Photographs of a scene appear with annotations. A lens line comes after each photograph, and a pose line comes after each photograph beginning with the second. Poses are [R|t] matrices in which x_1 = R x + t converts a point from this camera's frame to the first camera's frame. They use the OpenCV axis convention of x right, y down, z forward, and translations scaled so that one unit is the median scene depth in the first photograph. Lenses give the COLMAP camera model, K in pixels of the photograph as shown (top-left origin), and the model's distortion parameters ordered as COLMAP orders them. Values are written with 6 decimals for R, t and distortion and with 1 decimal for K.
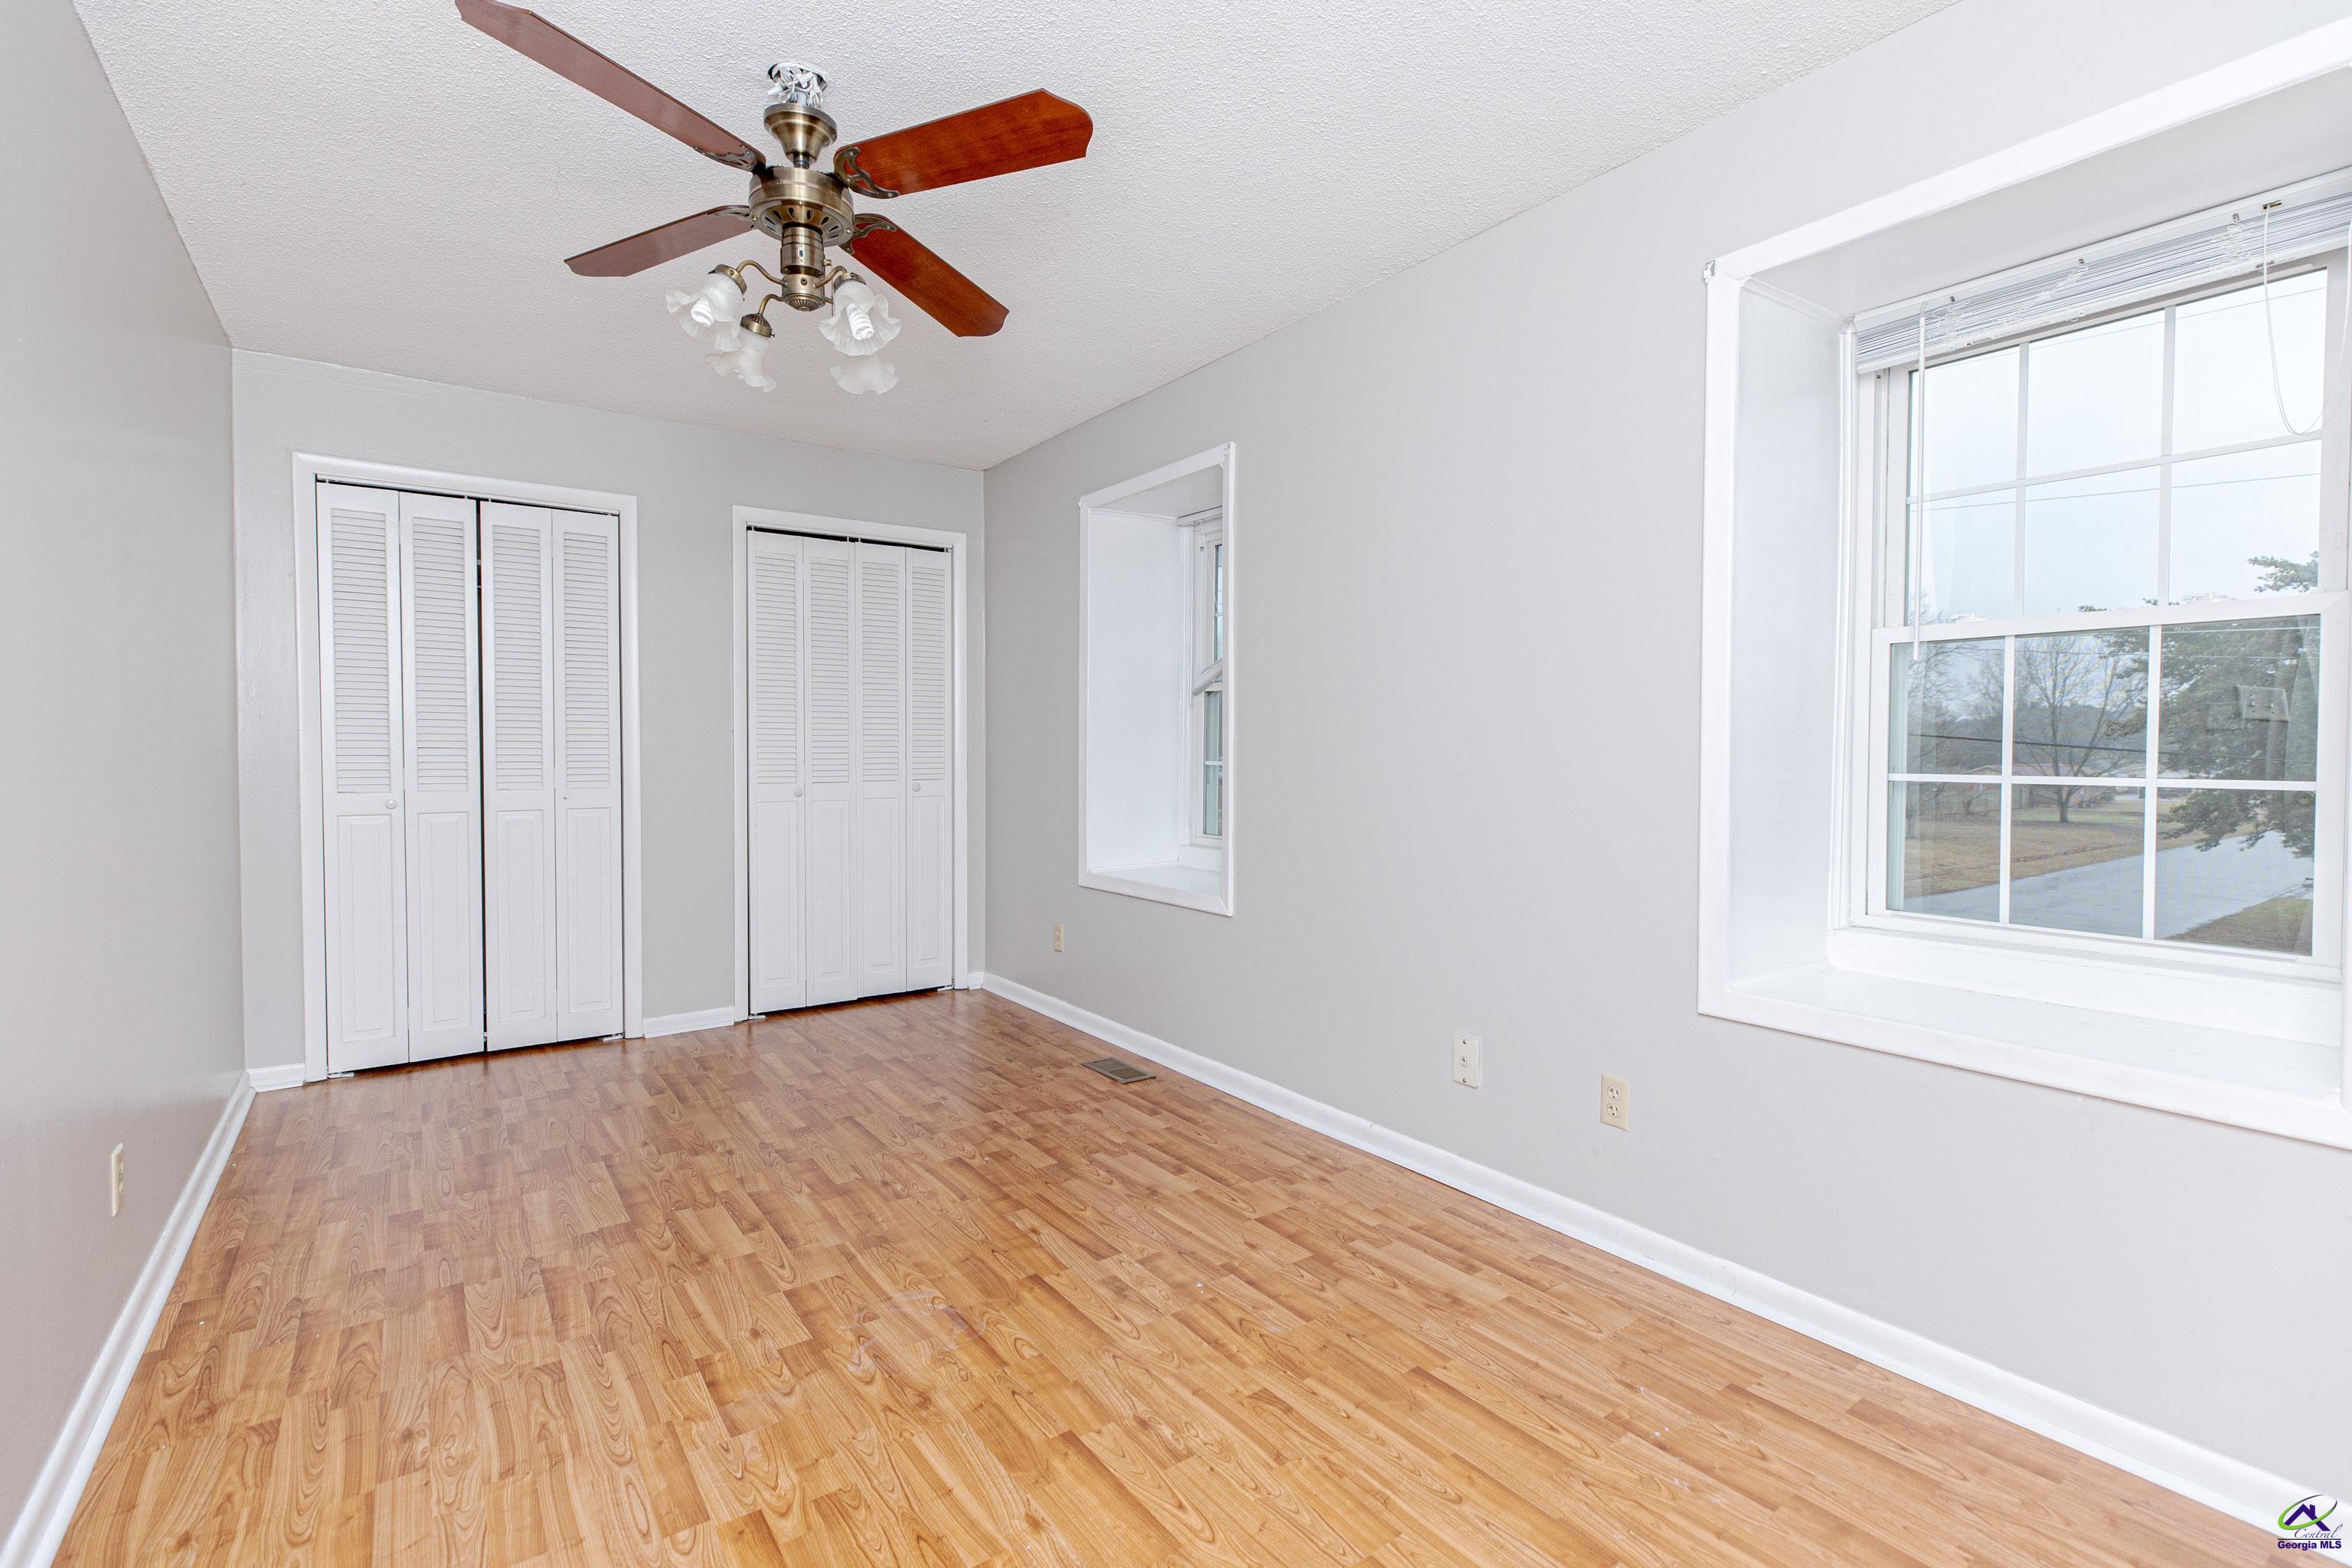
lens RADIAL K [[1066.1, 0, 1174.0], [0, 1066.1, 769.8], [0, 0, 1]] dist [0.003177, -0.000162]
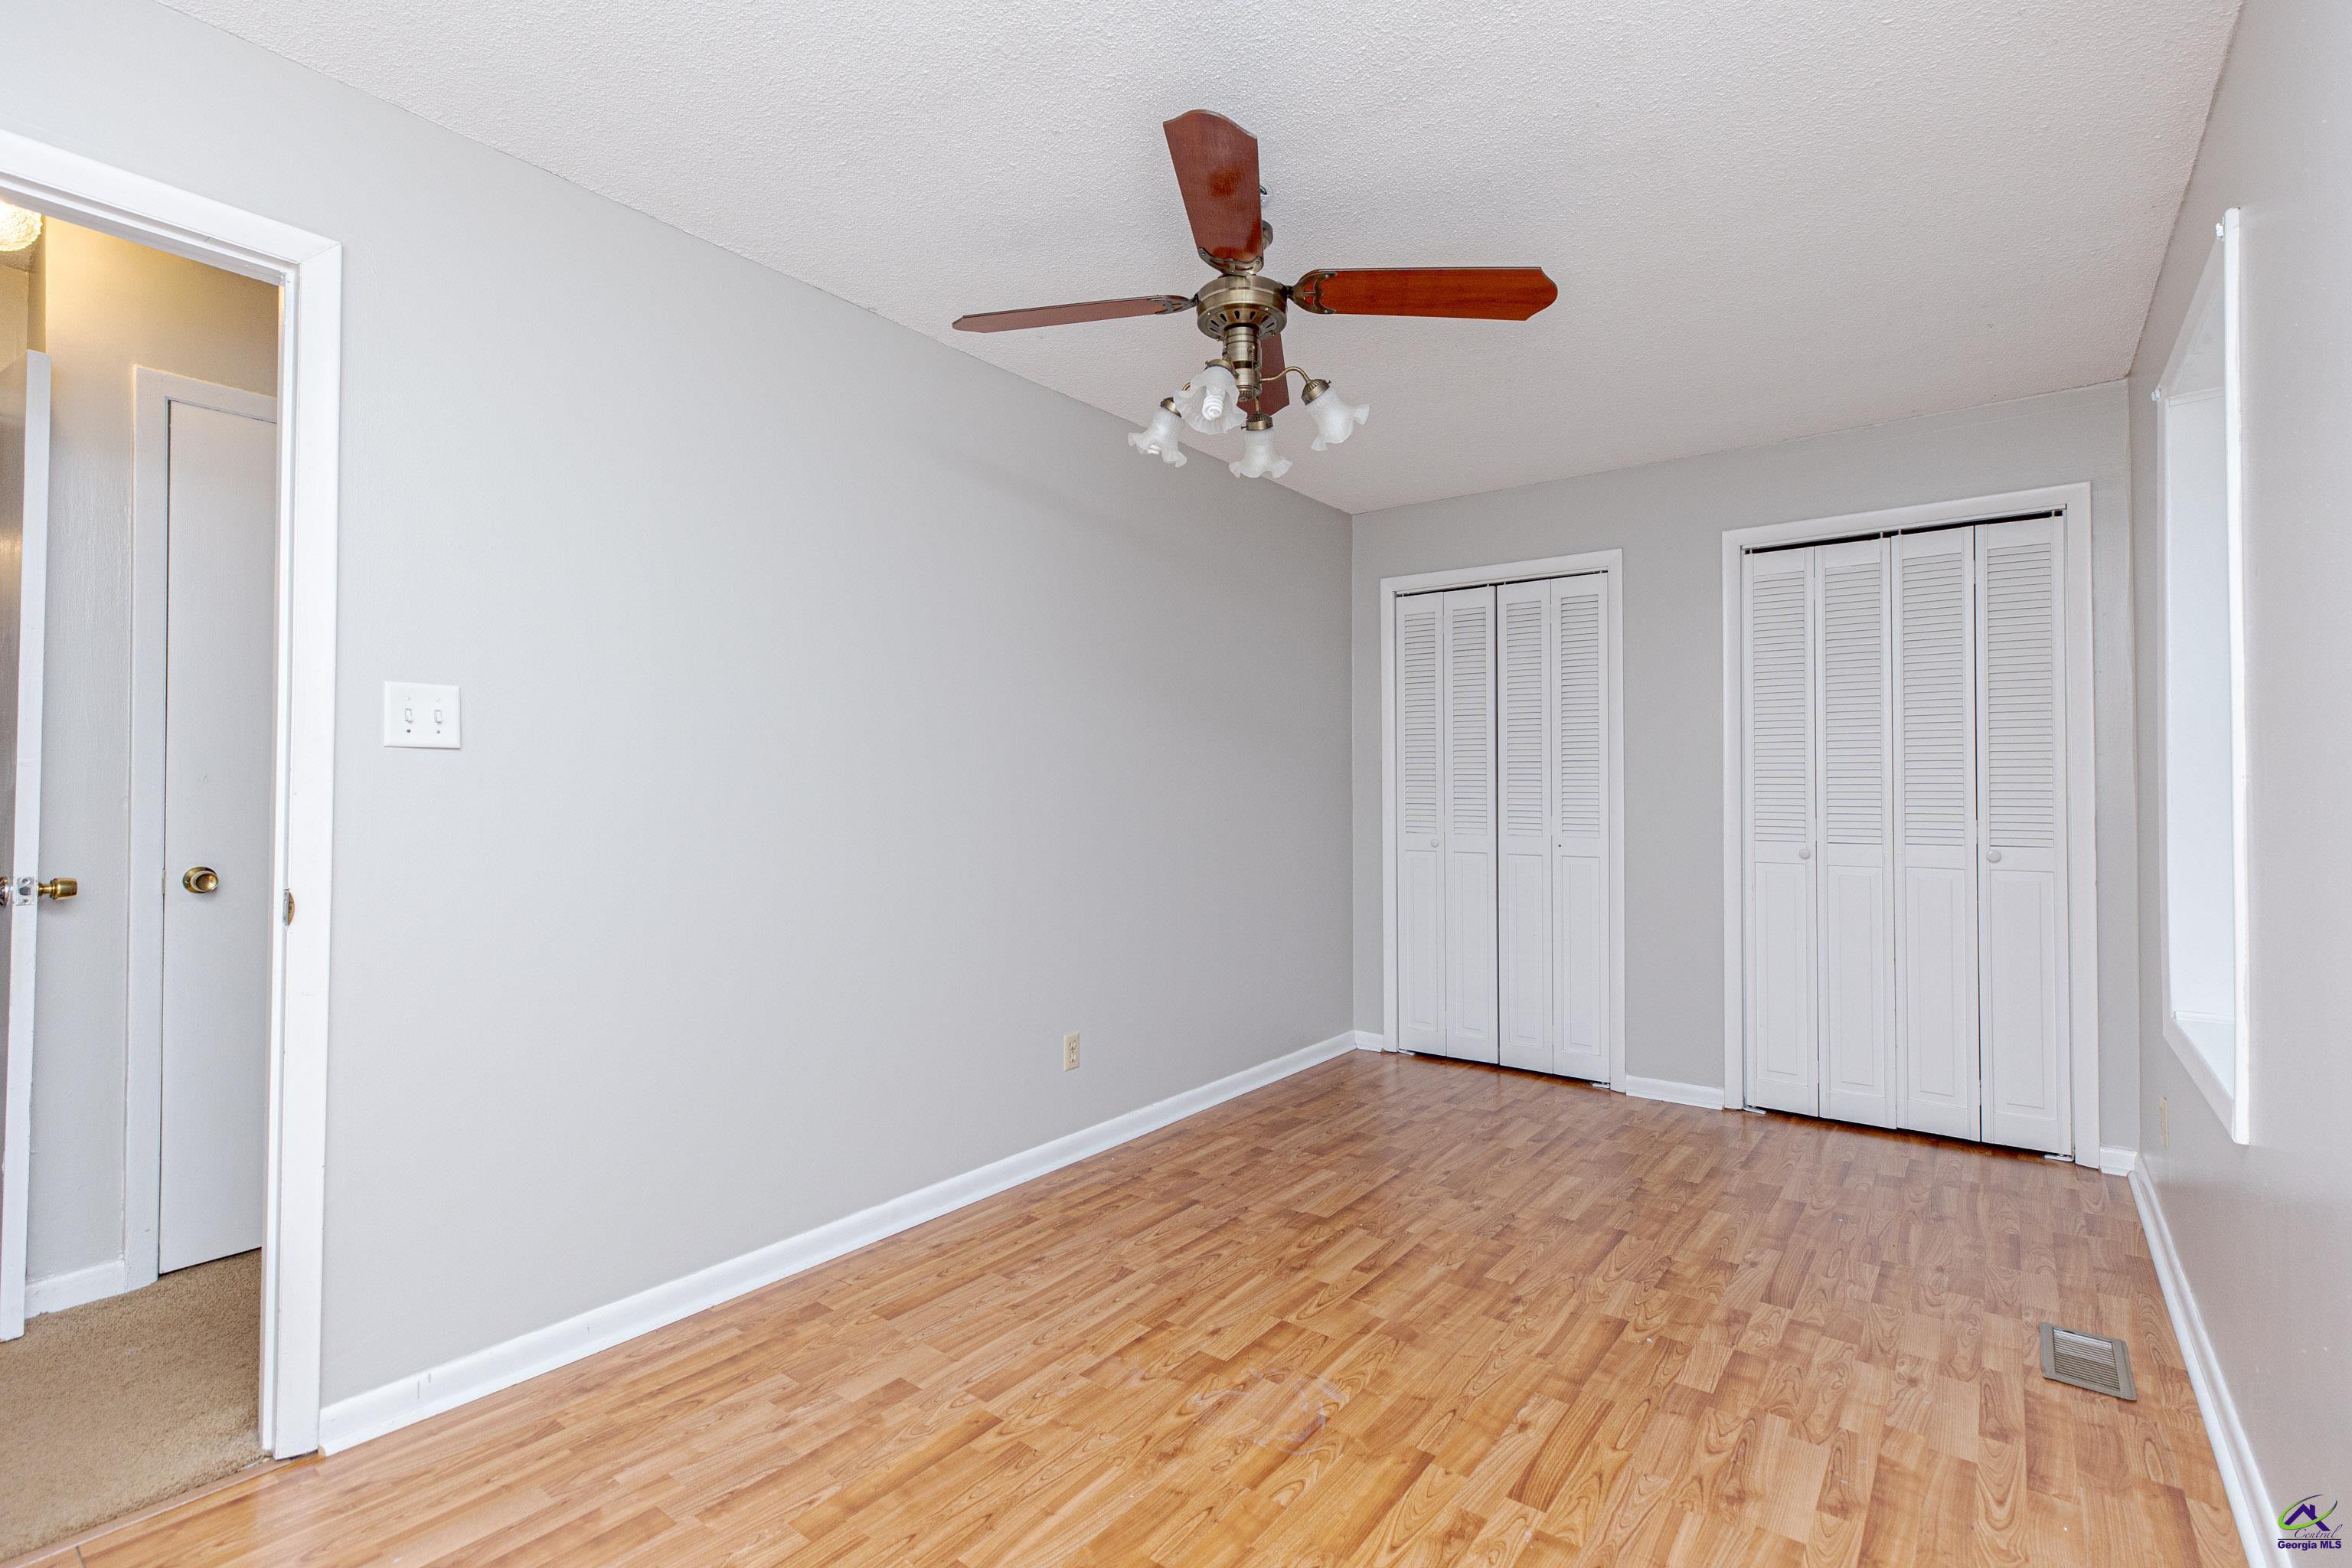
lens RADIAL K [[1066.1, 0, 1174.0], [0, 1066.1, 769.8], [0, 0, 1]] dist [0.003177, -0.000162]
pose [[0.285447, -0.019714, -0.958192, 0.597246], [-0.022686, 0.999369, -0.027319, -0.019814], [0.958126, 0.029536, 0.284819, 0.564018]]
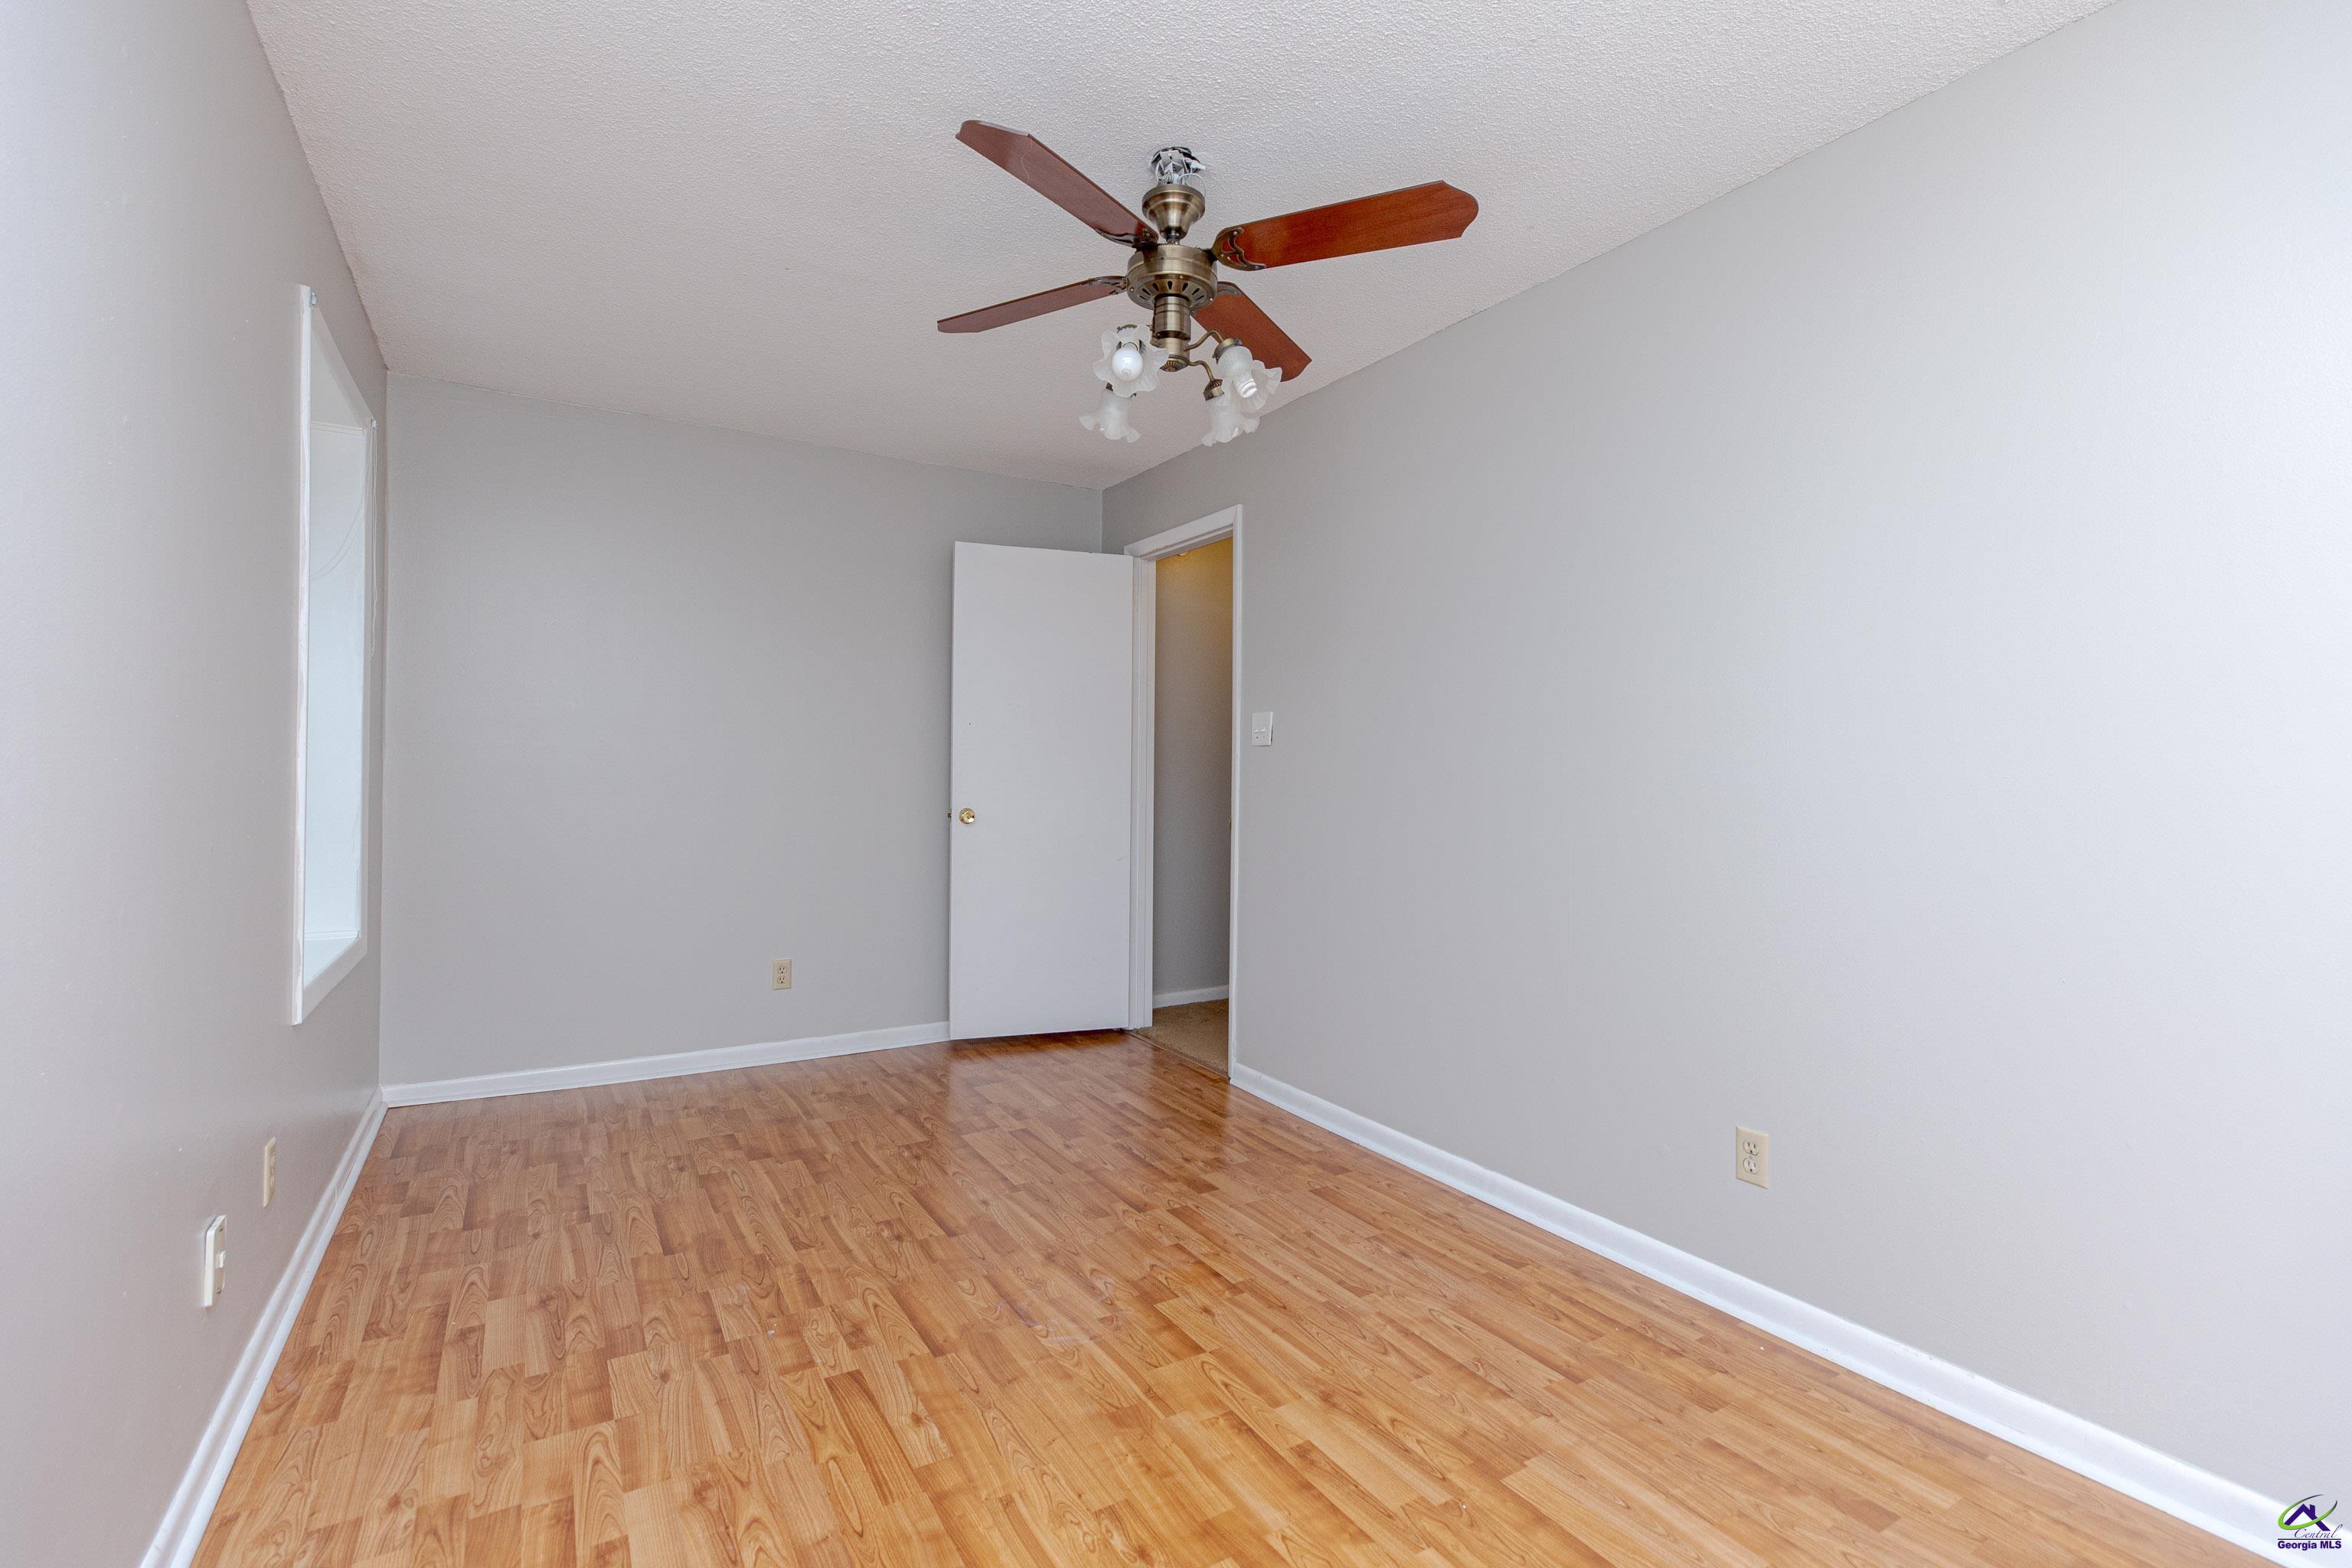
lens RADIAL K [[1051.2, 0, 1170.3], [0, 1051.2, 771.6], [0, 0, 1]] dist [0.002650, -0.000105]
pose [[-0.996811, -0.011791, 0.078925, -0.388135], [-0.010373, 0.999778, 0.018355, -0.035382], [-0.079124, 0.017478, -0.996712, 1.849102]]
